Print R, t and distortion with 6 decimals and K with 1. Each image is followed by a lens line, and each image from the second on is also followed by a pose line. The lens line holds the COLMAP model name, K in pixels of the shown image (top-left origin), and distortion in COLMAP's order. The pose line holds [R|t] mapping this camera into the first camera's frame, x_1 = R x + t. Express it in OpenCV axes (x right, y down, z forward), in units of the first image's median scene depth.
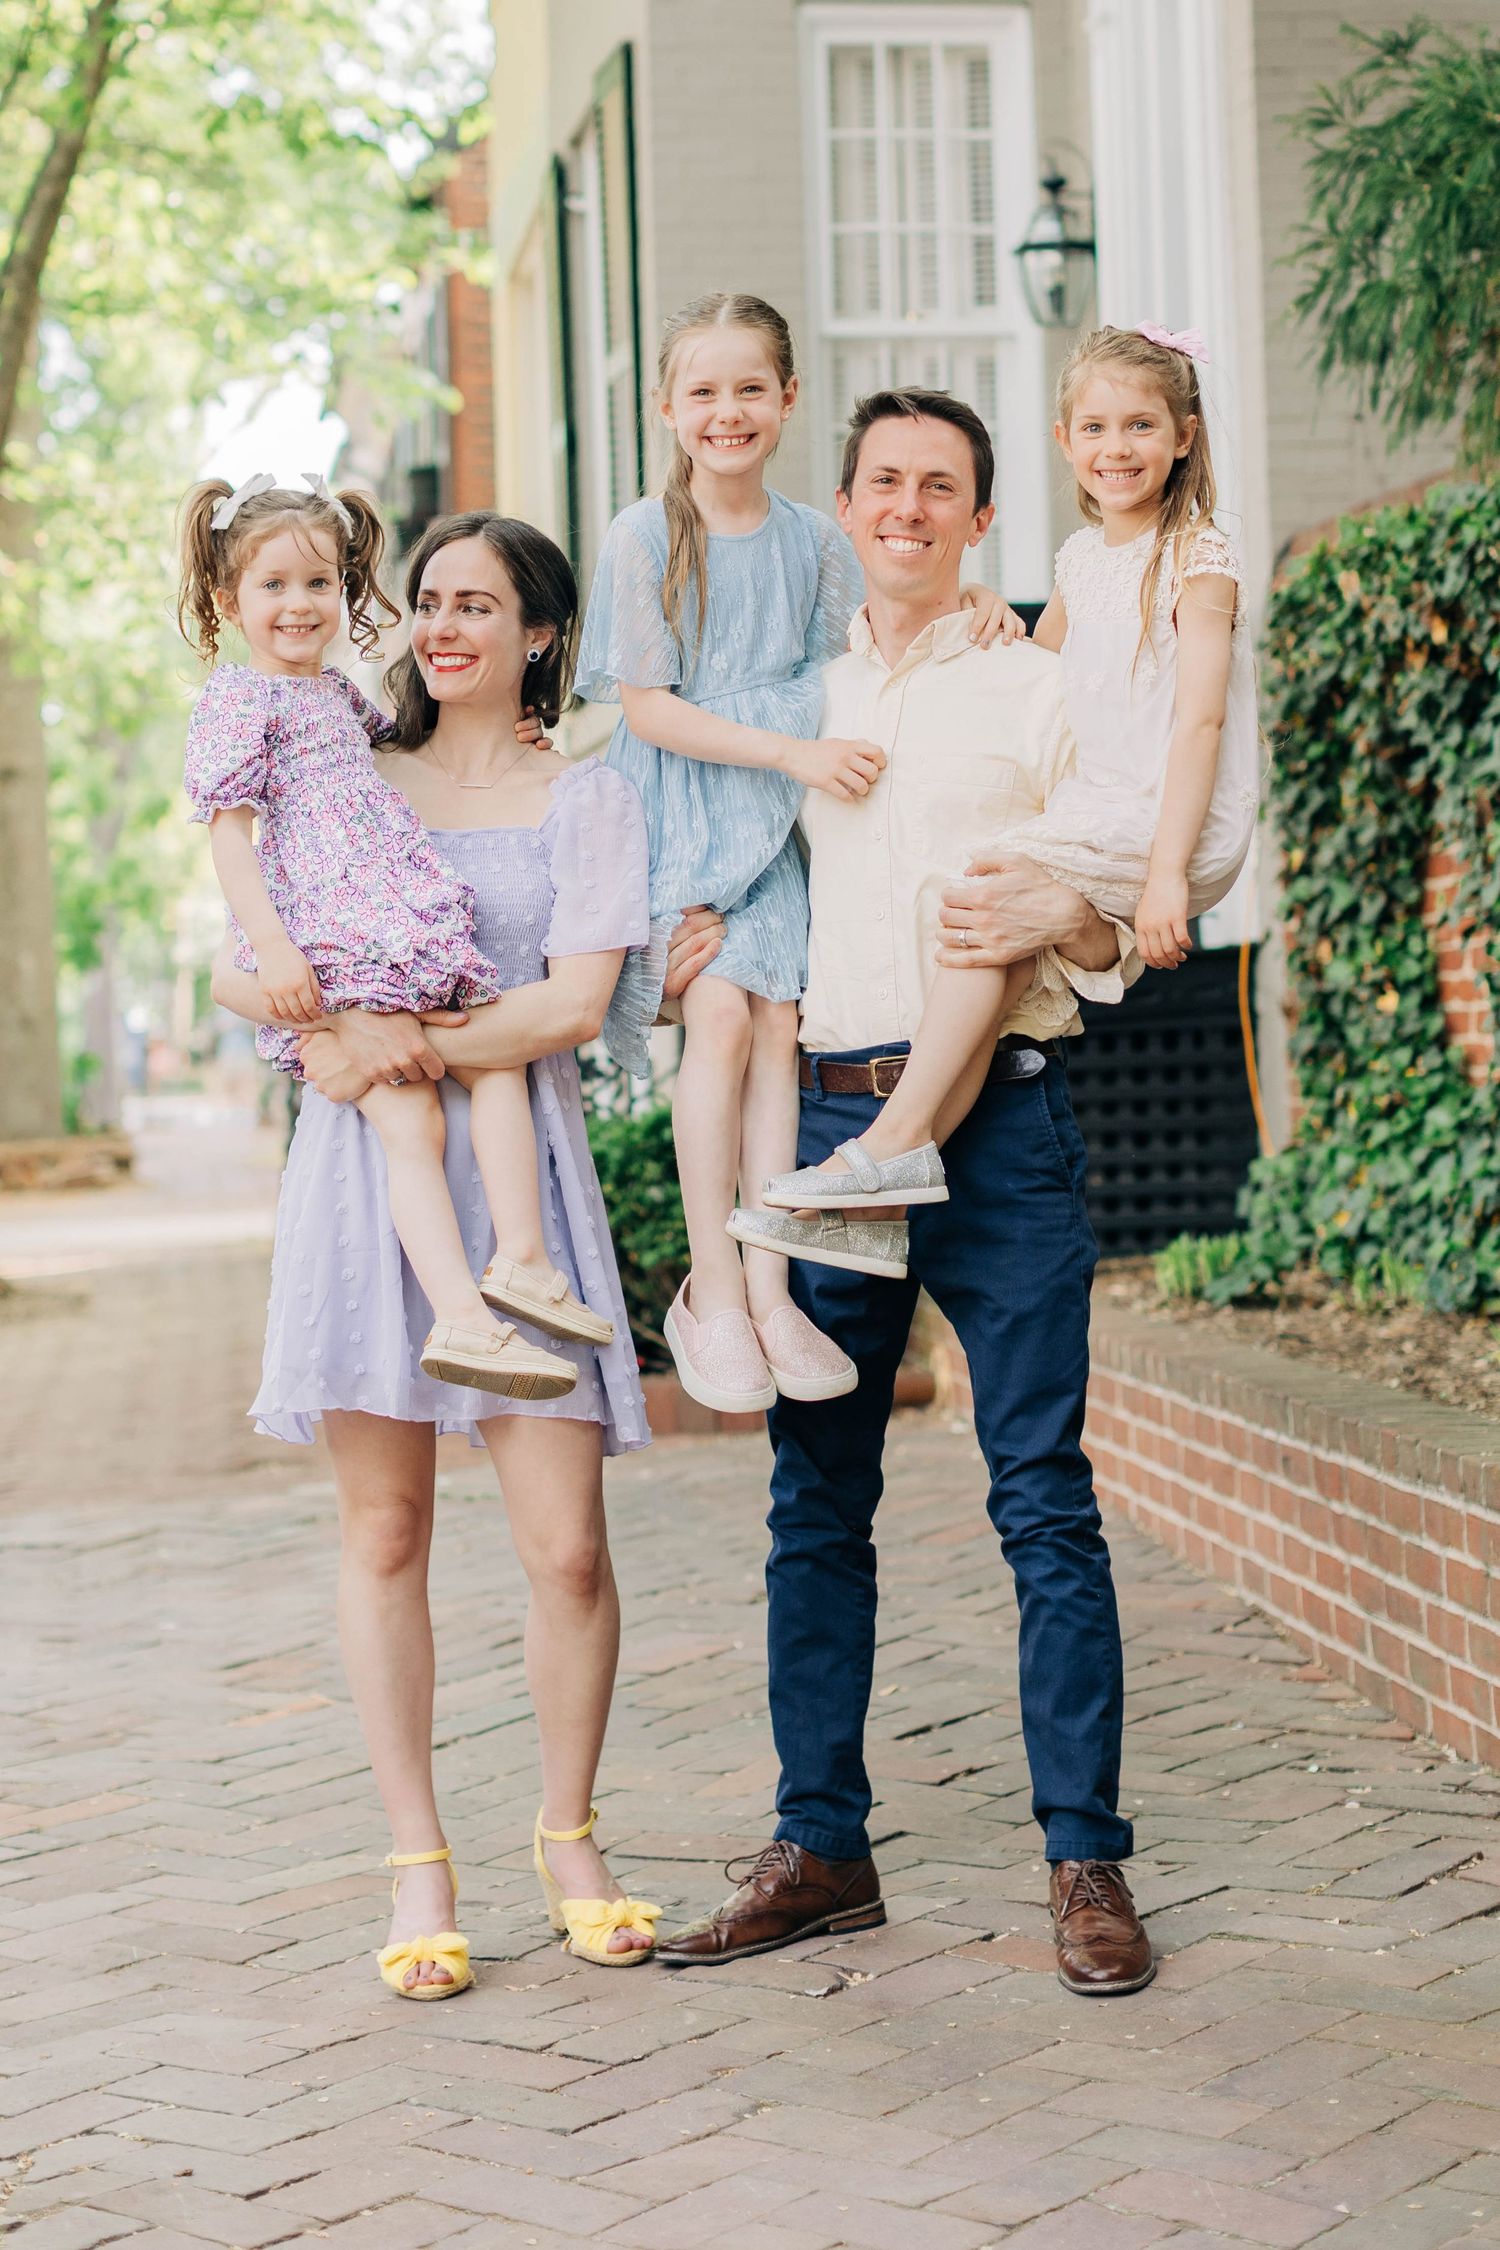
lens RADIAL K [[4259.4, 0, 750.2], [0, 4259.4, 1056.4], [0, 0, 1]] dist [-0.106870, 0.045792]
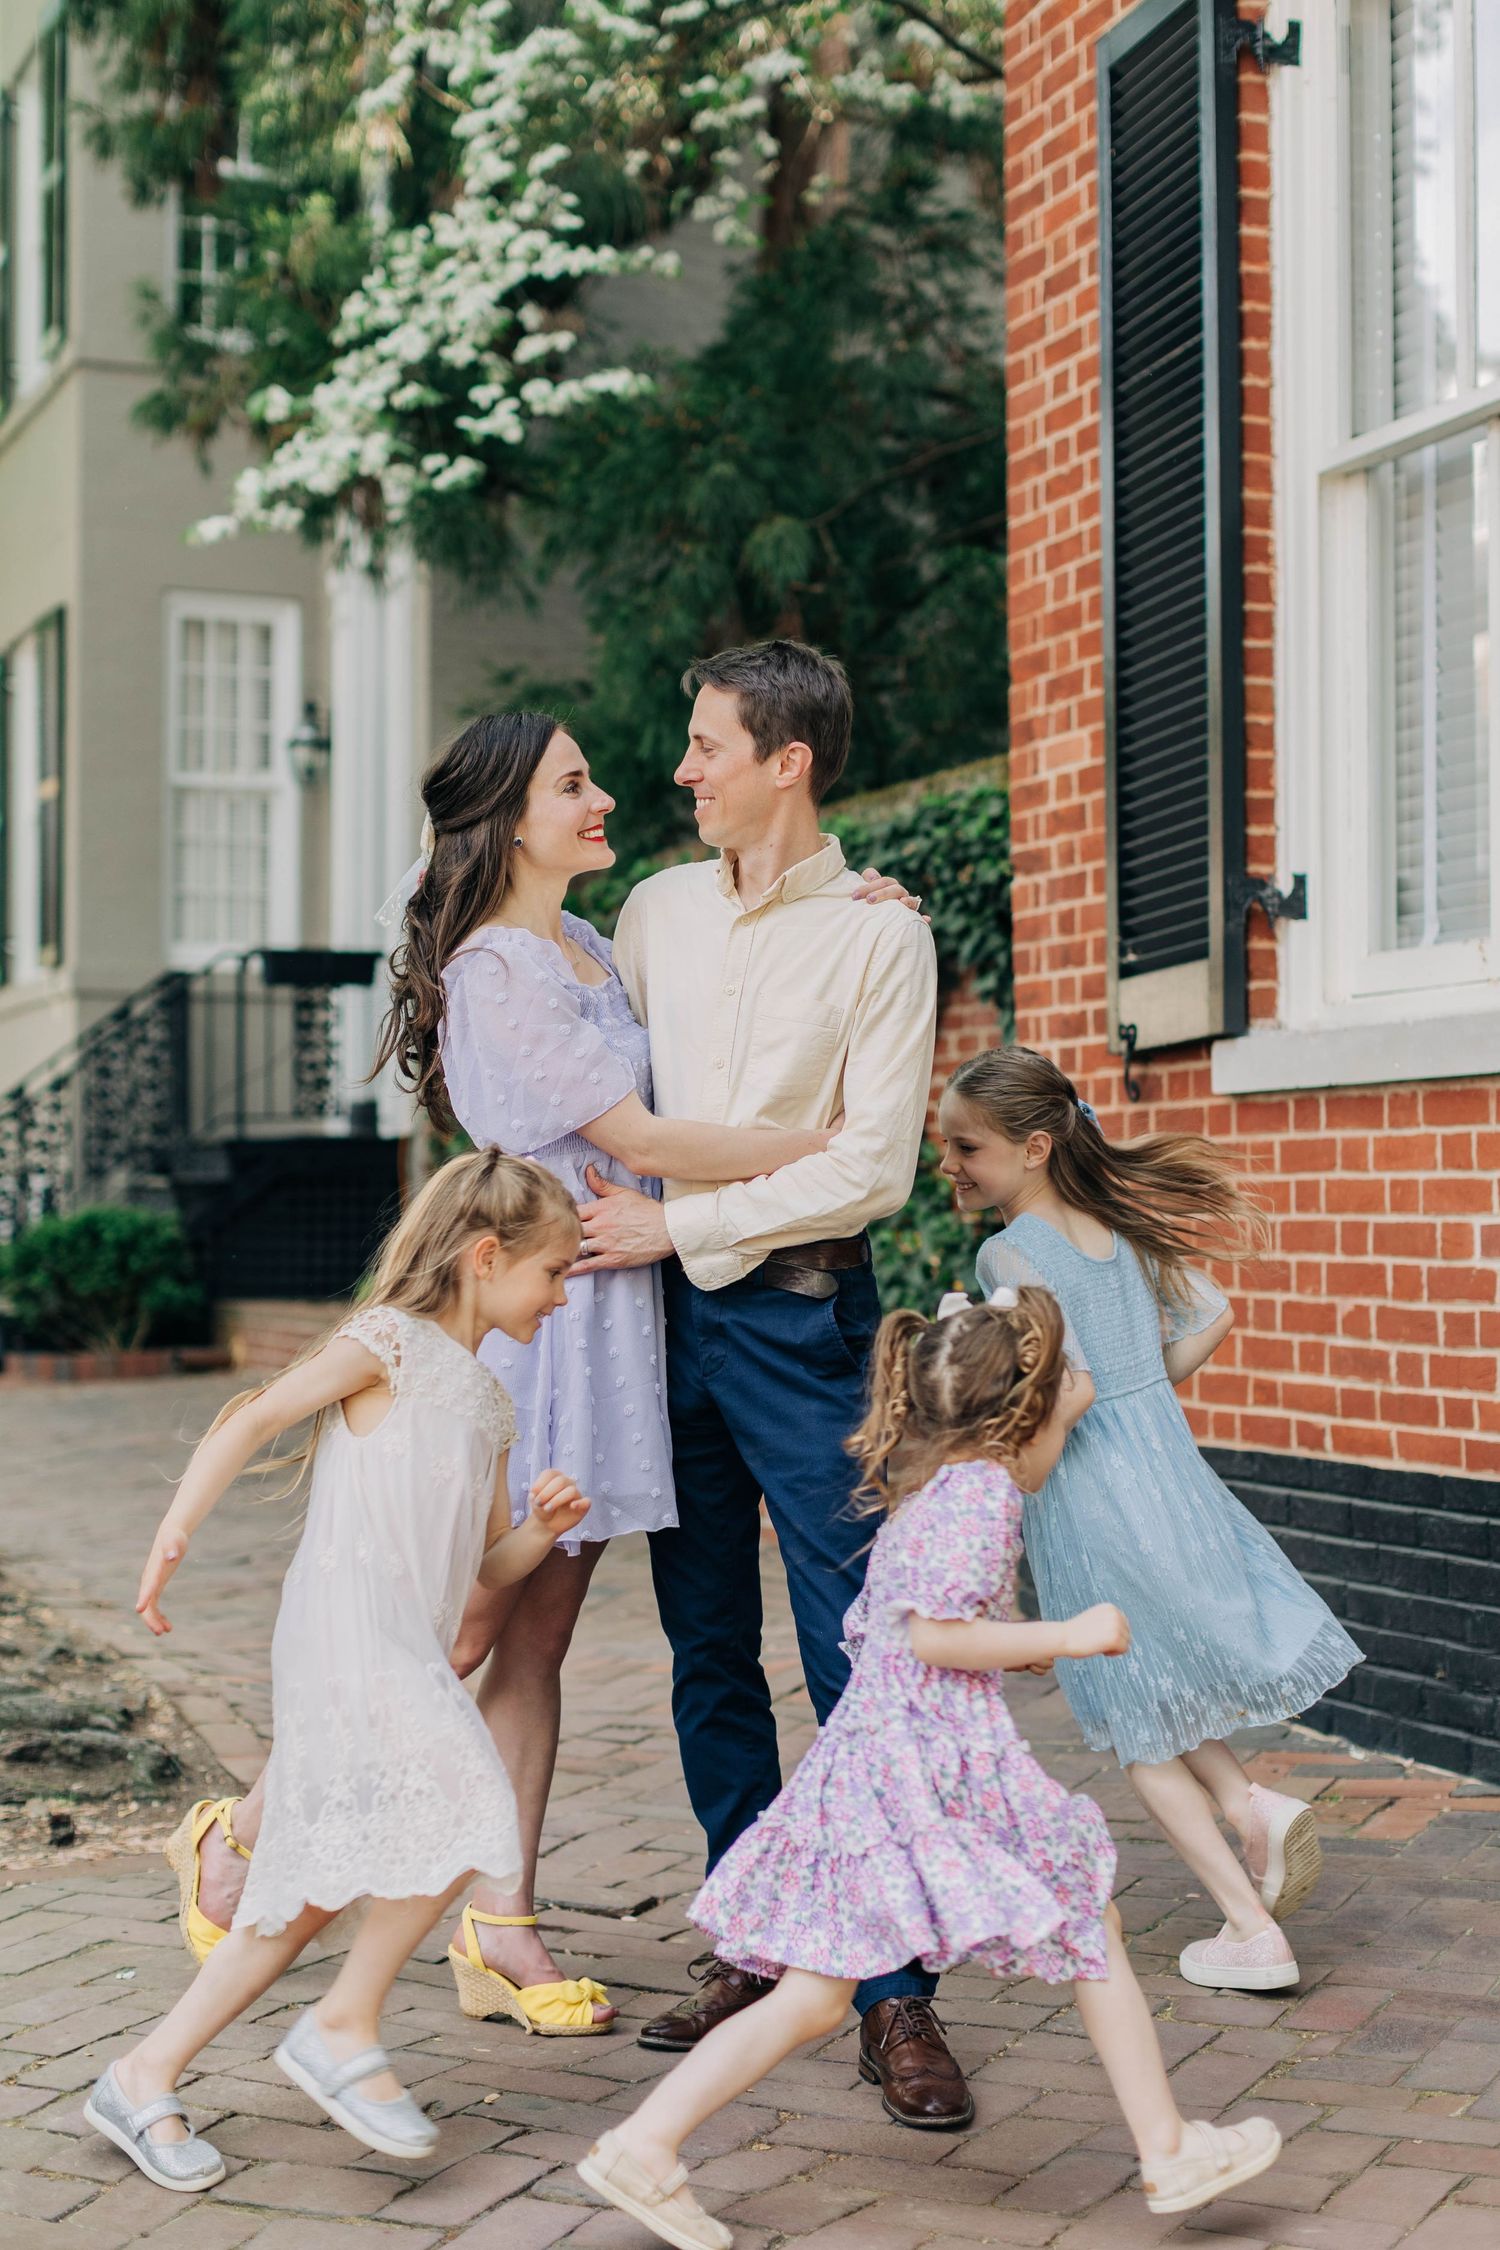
lens RADIAL K [[2969.6, 0, 750.0], [0, 2969.6, 1125.0], [0, 0, 1]] dist [0.016565, 0.029212]
pose [[0.971895, 0.032586, 0.233150, -0.047782], [-0.023771, 0.998896, -0.040520, 0.021170], [-0.234213, 0.033839, 0.971596, -0.350901]]
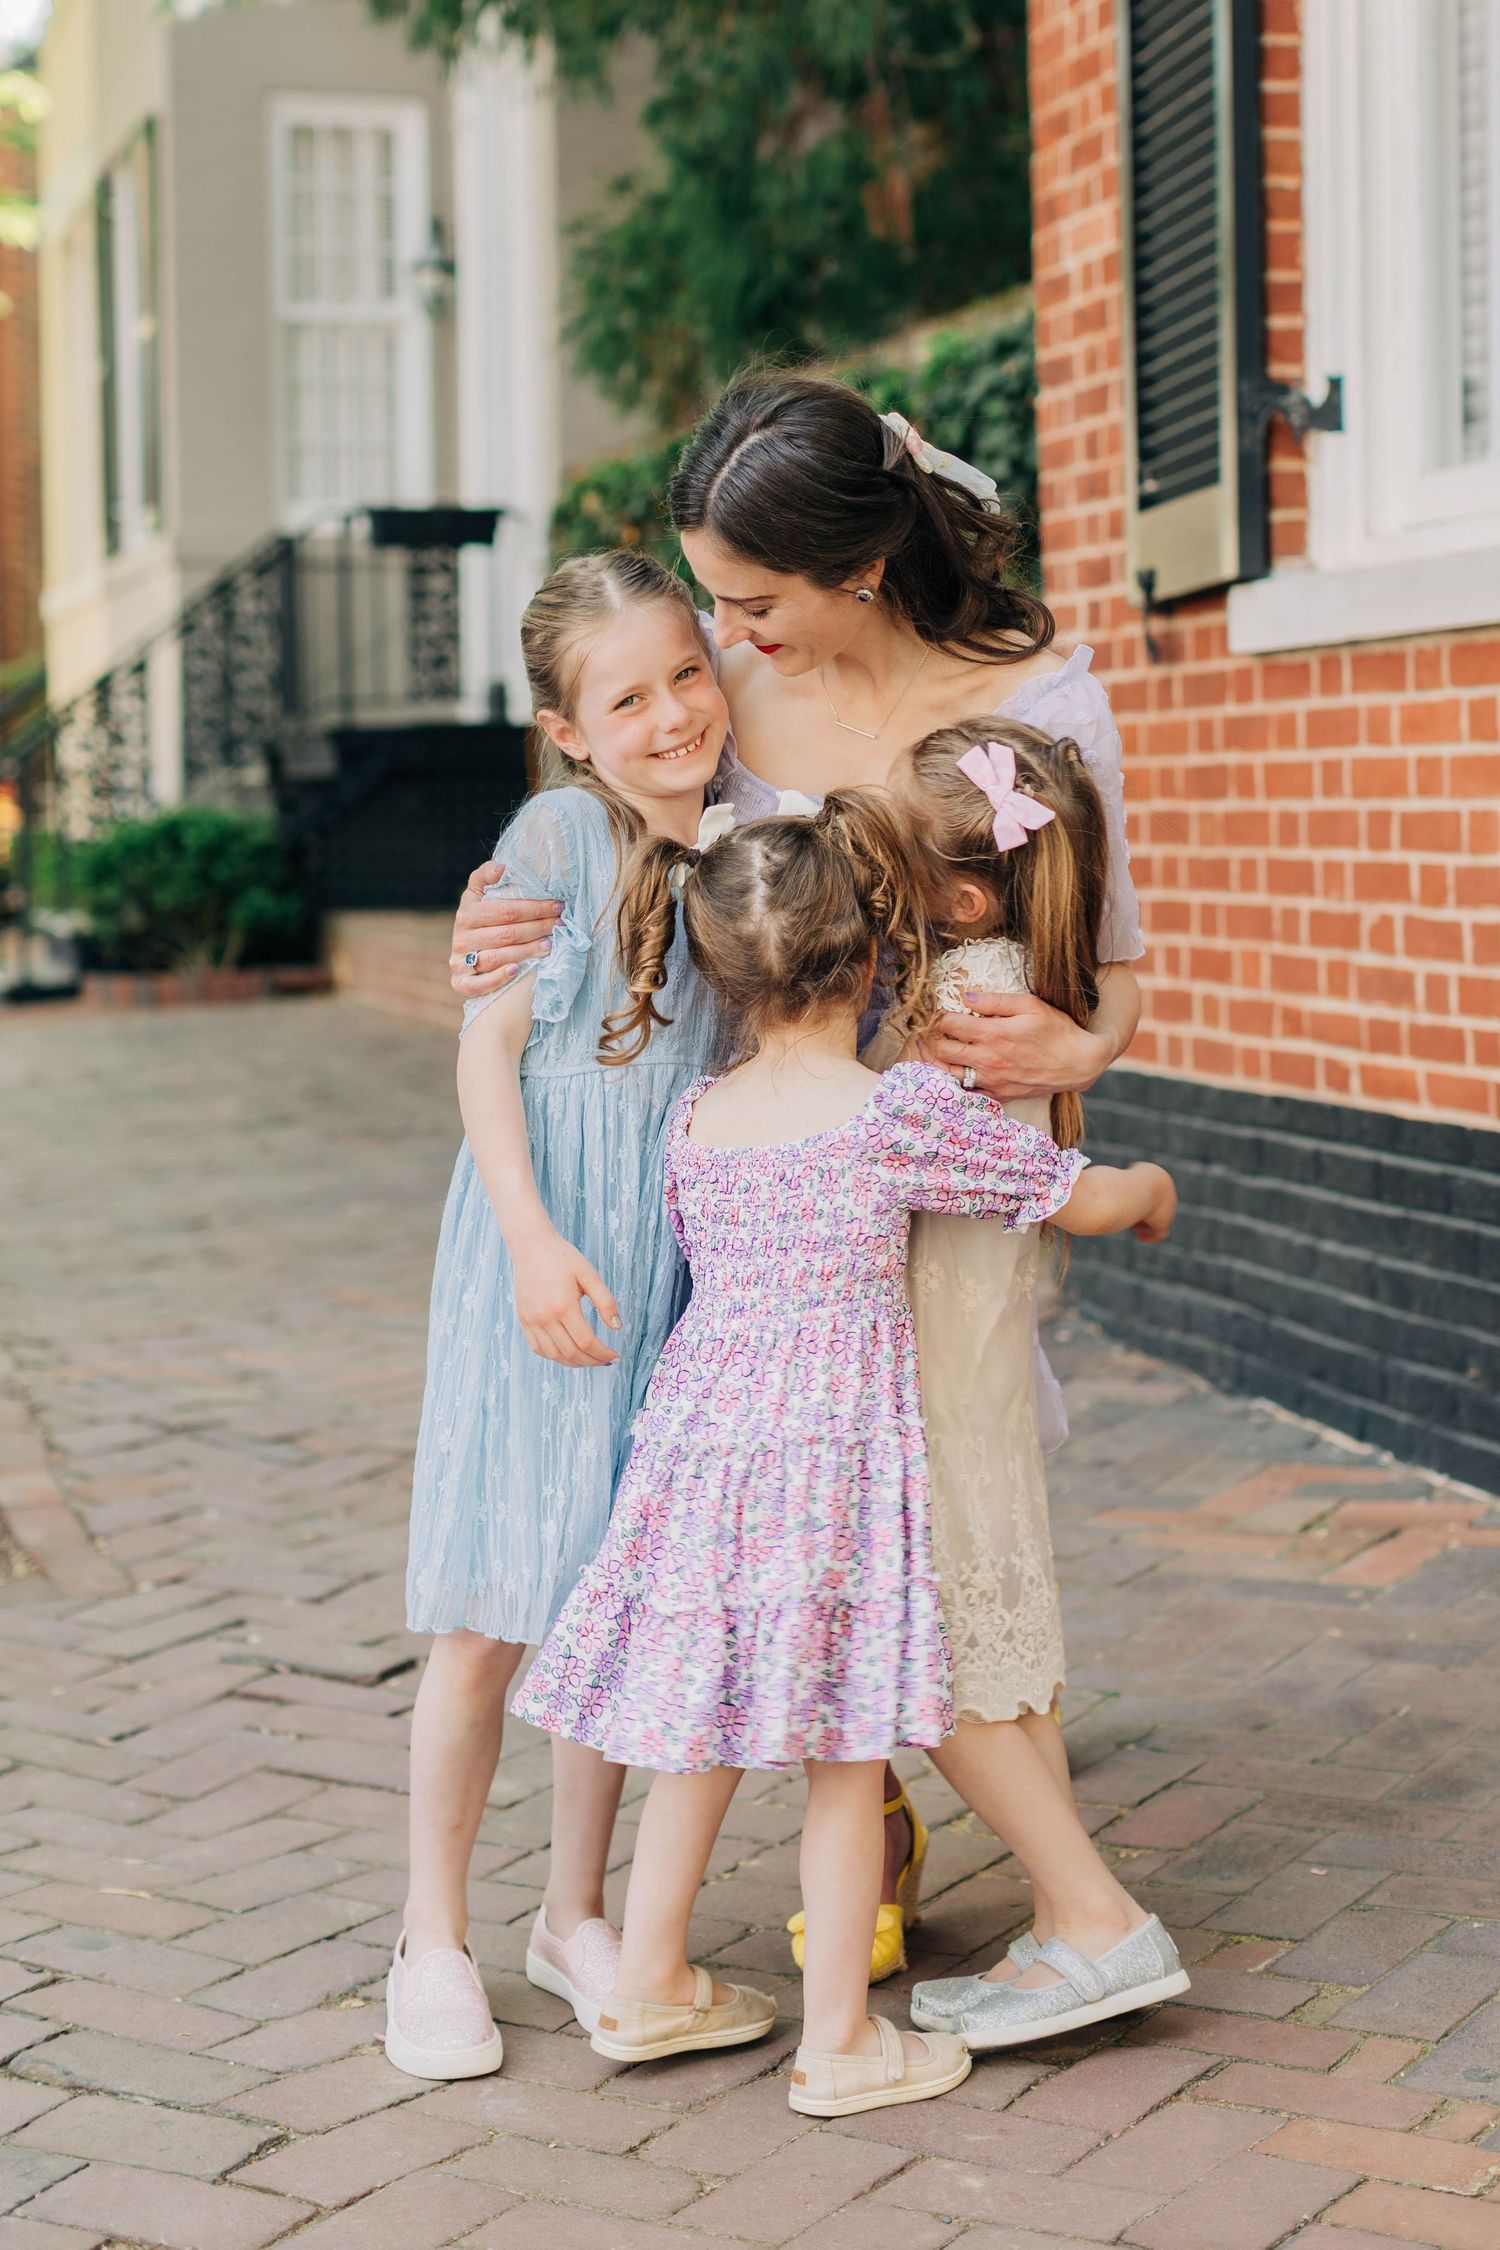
lens RADIAL K [[3396.0, 0, 774.8], [0, 3396.0, 863.3], [0, 0, 1]] dist [0.010750, 0.061917]
pose [[0.987398, 0.008899, 0.158008, 0.000997], [-0.010268, 0.999916, 0.007851, 0.019675], [-0.157925, -0.009374, 0.987407, -0.332431]]
